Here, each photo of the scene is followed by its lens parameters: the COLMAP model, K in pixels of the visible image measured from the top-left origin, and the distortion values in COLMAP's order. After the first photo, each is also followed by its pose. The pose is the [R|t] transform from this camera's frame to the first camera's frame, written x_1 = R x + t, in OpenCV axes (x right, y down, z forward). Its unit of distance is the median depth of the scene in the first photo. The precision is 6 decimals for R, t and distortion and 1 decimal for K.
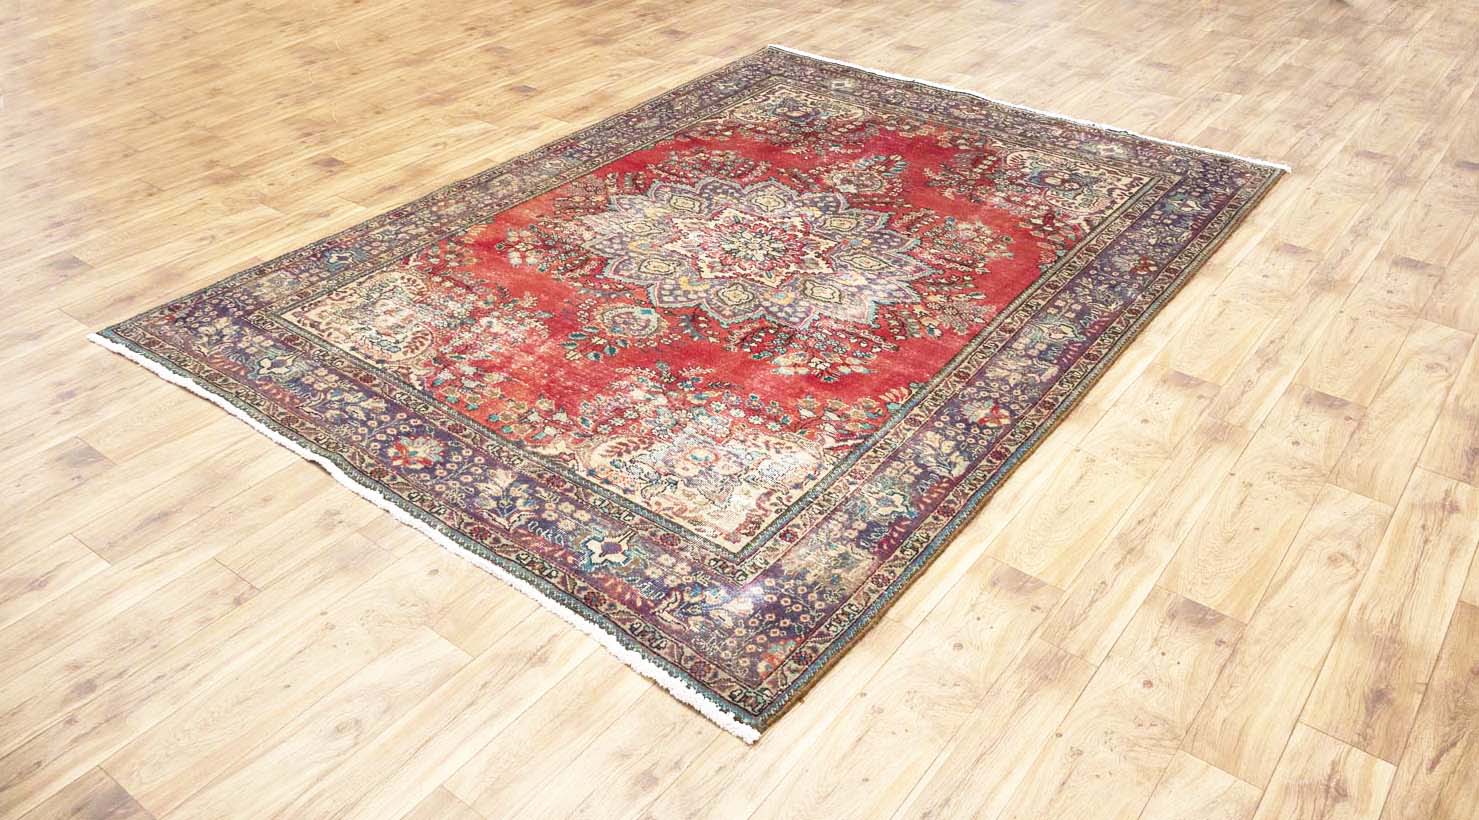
lens RADIAL K [[1185.5, 0, 697.6], [0, 1185.5, 410.9], [0, 0, 1]] dist [-0.003734, -0.000559]
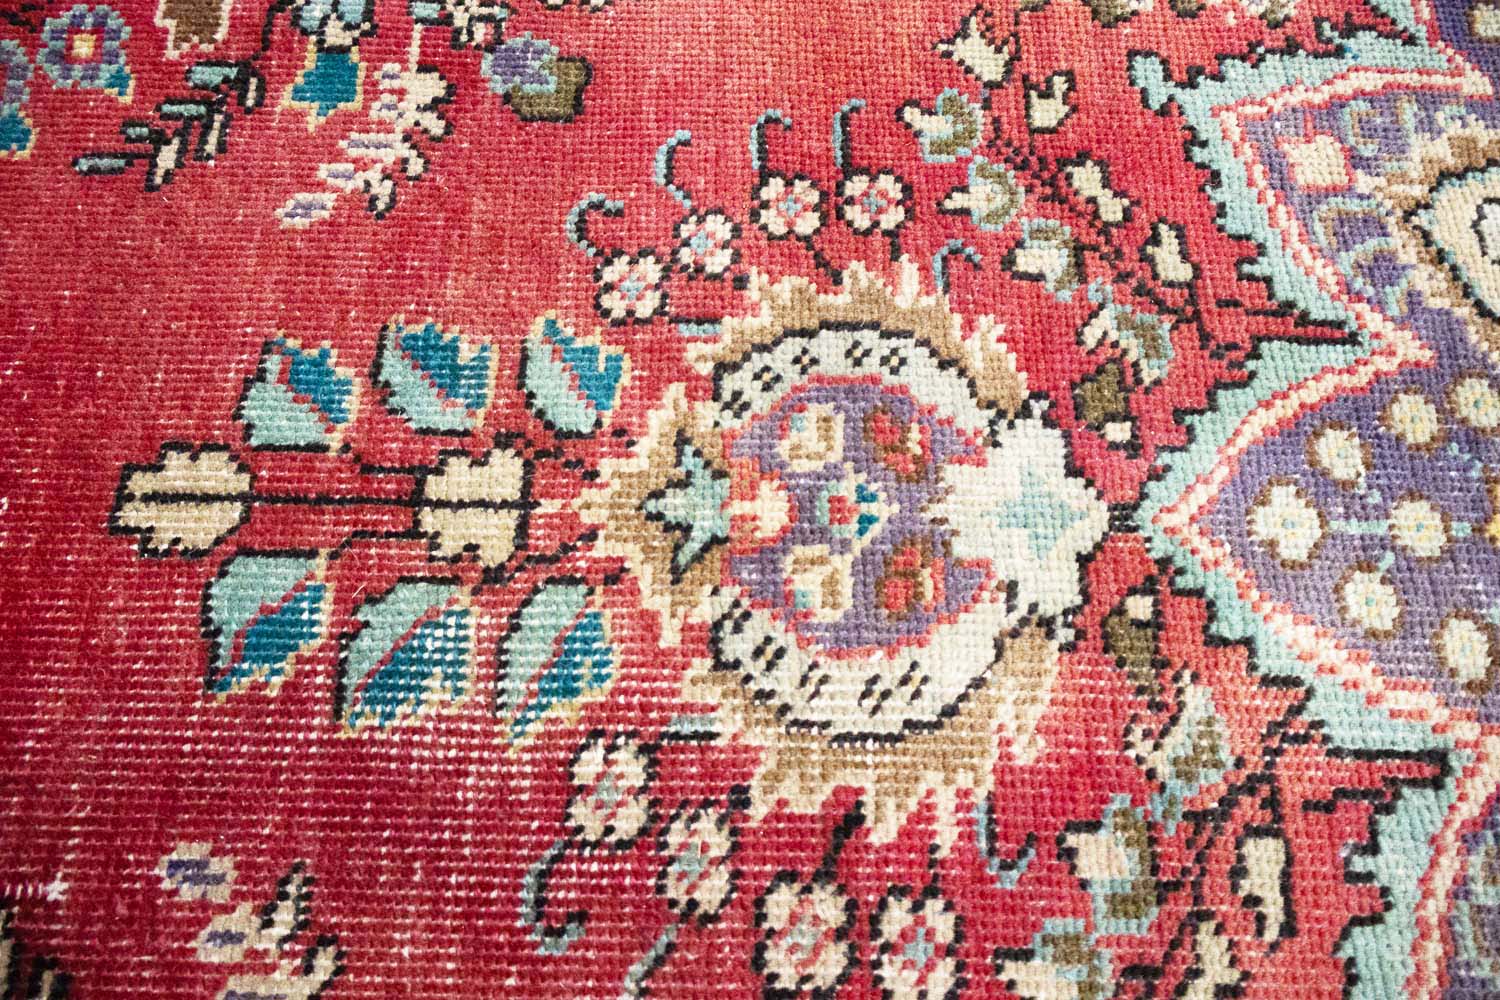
lens RADIAL K [[1250.4, 0, 742.9], [0, 1250.4, 500.3], [0, 0, 1]] dist [0.007562, -0.007813]
pose [[-0.600239, -0.745131, 0.290676, 0.119606], [0.437871, -0.002013, 0.899035, -0.346201], [-0.669314, 0.666915, 0.327480, 1.084405]]
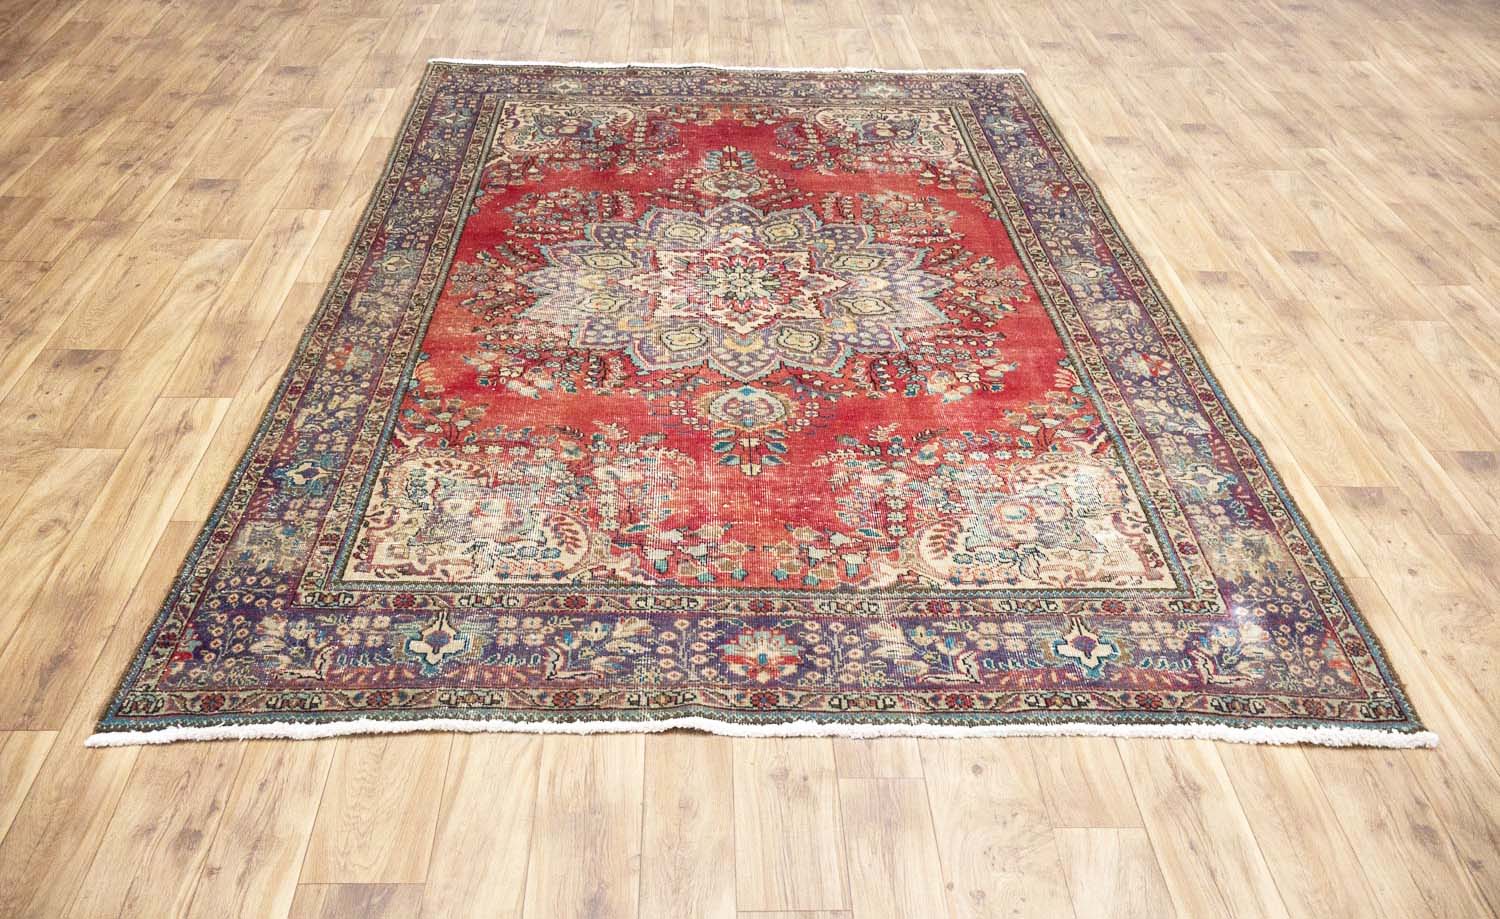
lens RADIAL K [[1225.8, 0, 721.1], [0, 1225.8, 459.0], [0, 0, 1]] dist [0.001608, -0.005867]
pose [[0.771297, -0.367964, 0.519329, -0.481237], [0.338580, 0.928124, 0.154758, -0.165062], [-0.538947, 0.056470, 0.840445, 0.268252]]
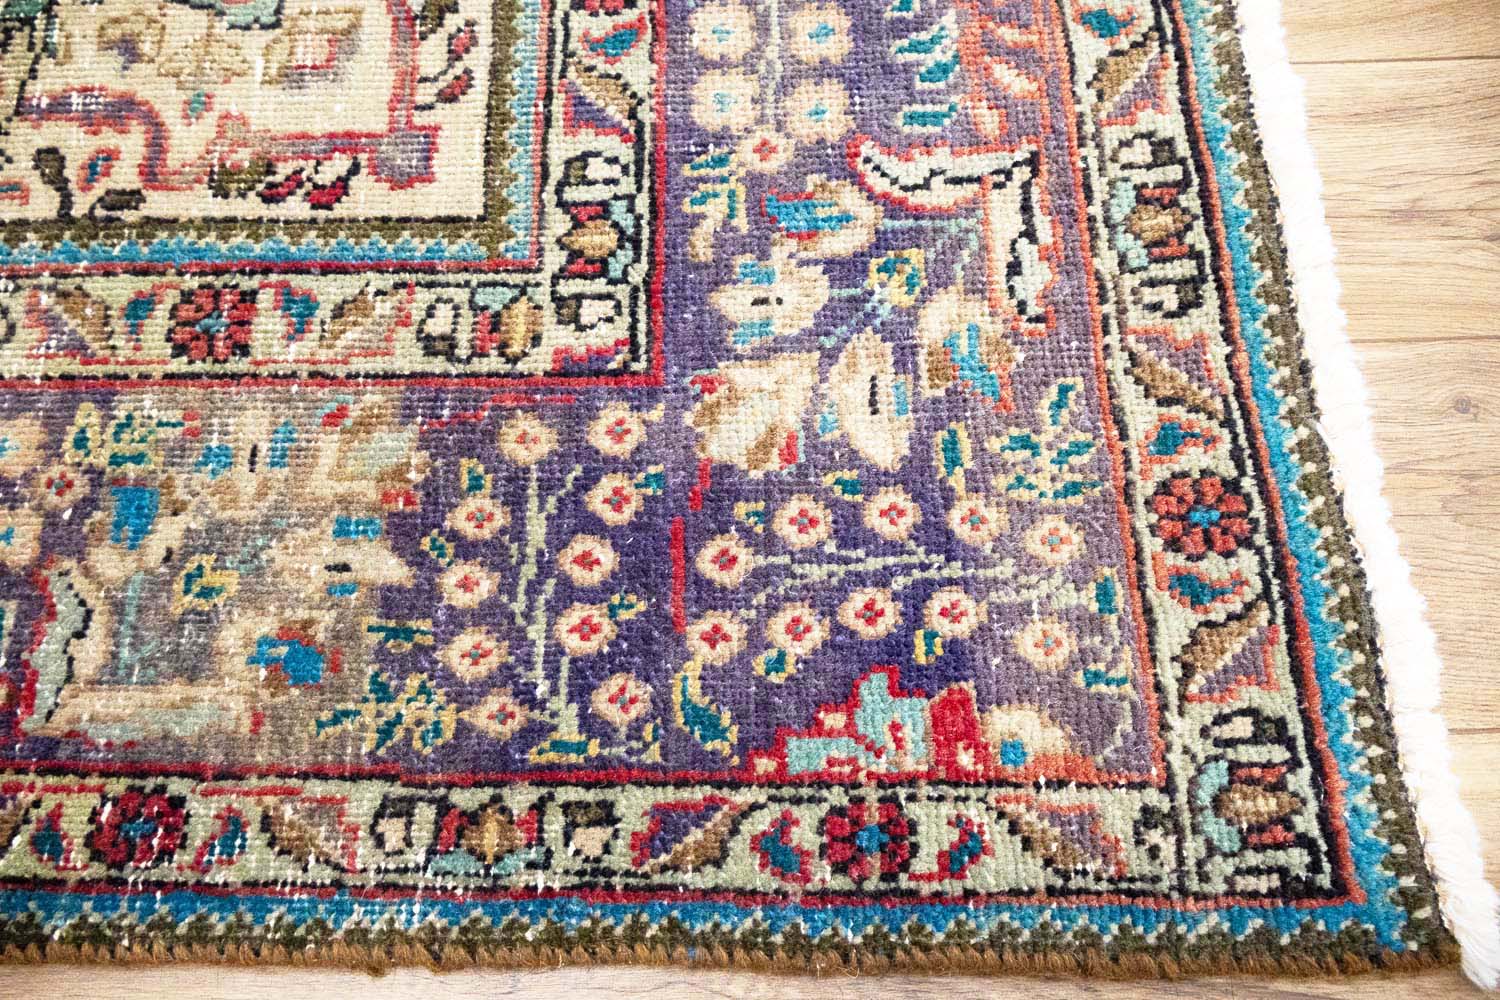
lens RADIAL K [[1250.4, 0, 742.9], [0, 1250.4, 500.3], [0, 0, 1]] dist [0.007562, -0.007813]
pose [[-0.643236, -0.727345, 0.239199, -0.407890], [0.439519, -0.094951, 0.893200, -0.201727], [-0.626953, 0.679672, 0.380758, 0.863909]]
